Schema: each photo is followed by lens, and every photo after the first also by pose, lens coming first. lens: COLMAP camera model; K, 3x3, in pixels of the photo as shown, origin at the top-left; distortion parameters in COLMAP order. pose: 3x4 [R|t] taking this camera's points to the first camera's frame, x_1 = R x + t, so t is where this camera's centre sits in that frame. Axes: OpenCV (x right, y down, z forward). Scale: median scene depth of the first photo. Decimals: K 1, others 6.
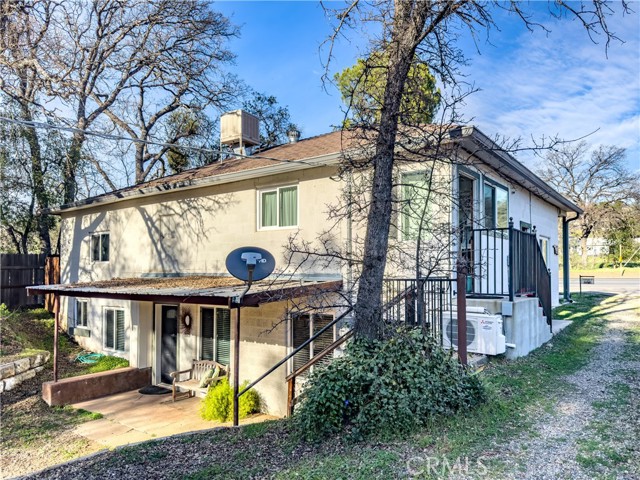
lens RADIAL K [[455.5, 0, 319.6], [0, 455.5, 237.1], [0, 0, 1]] dist [0.030723, -0.015411]
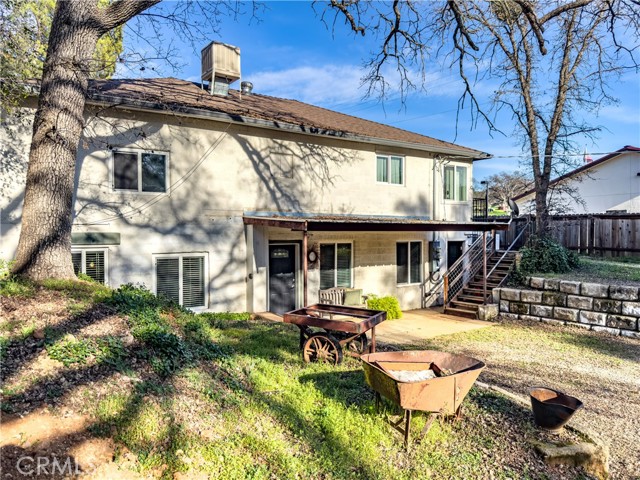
lens RADIAL K [[455.5, 0, 319.1], [0, 455.5, 241.7], [0, 0, 1]] dist [0.030723, -0.015411]
pose [[0.328301, -0.011036, 0.944509, -1.265717], [-0.065604, 0.997251, 0.034455, 0.103259], [-0.942292, -0.073275, 0.326674, 0.605808]]
